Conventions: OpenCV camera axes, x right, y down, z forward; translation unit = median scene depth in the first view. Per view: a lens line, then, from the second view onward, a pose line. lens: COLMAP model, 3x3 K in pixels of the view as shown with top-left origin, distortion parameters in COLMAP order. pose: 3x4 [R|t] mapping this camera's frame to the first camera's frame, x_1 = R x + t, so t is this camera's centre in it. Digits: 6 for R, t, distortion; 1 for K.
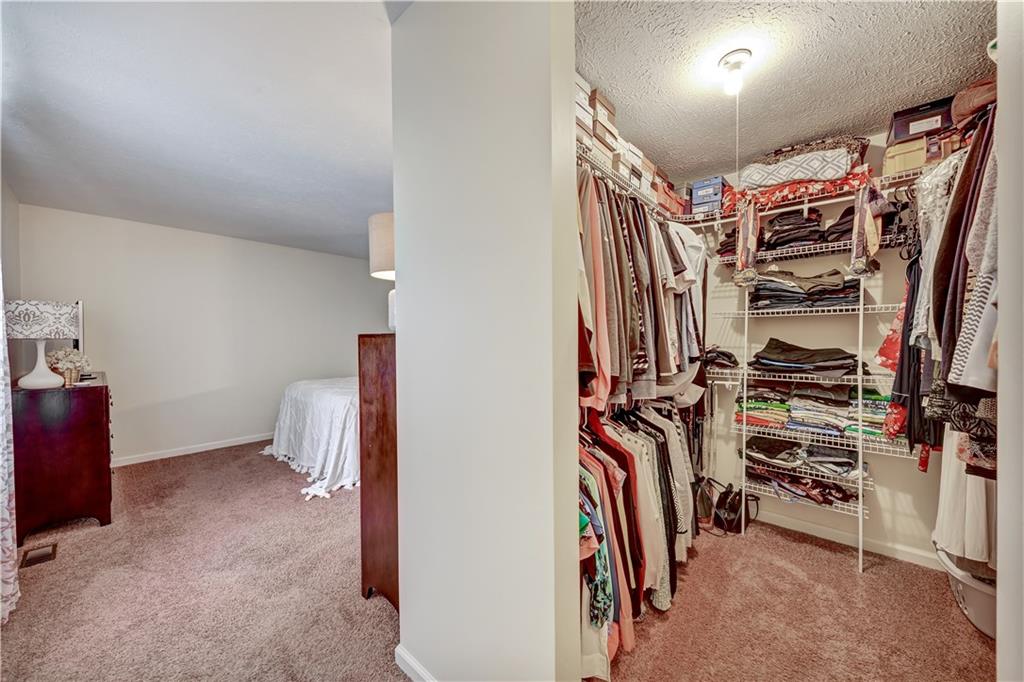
lens RADIAL K [[371.1, 0, 515.3], [0, 371.1, 346.1], [0, 0, 1]] dist [-0.000139, -0.000081]
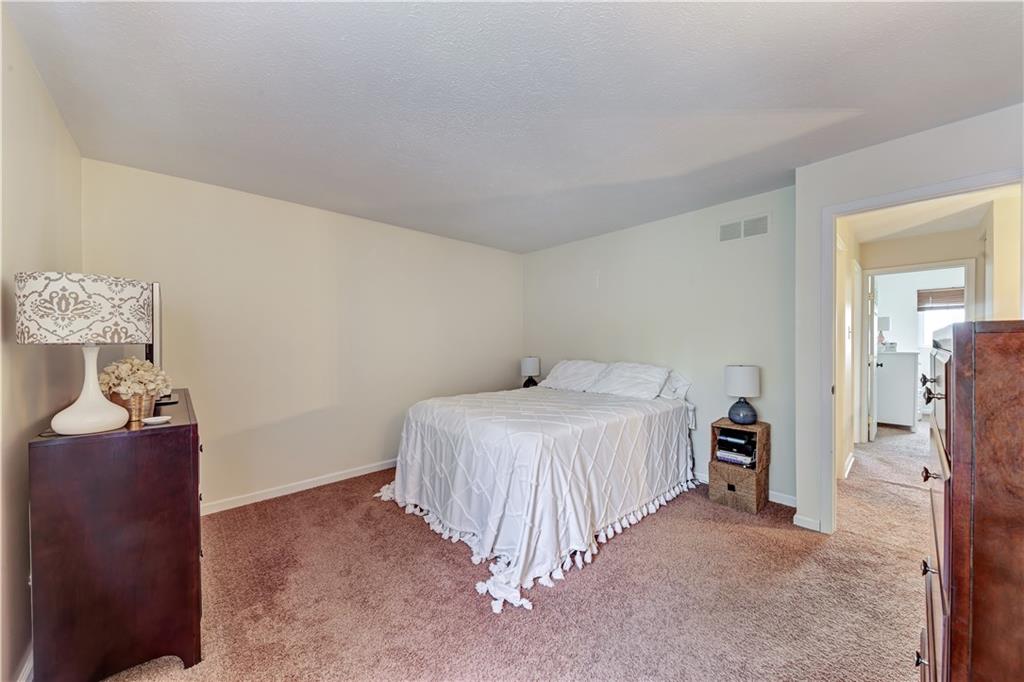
lens RADIAL K [[371.1, 0, 515.3], [0, 371.1, 346.1], [0, 0, 1]] dist [-0.000139, -0.000081]
pose [[0.994352, -0.006419, -0.105938, -0.458455], [0.005674, 0.999957, -0.007329, -0.006300], [0.105981, 0.006687, 0.994346, 0.402896]]
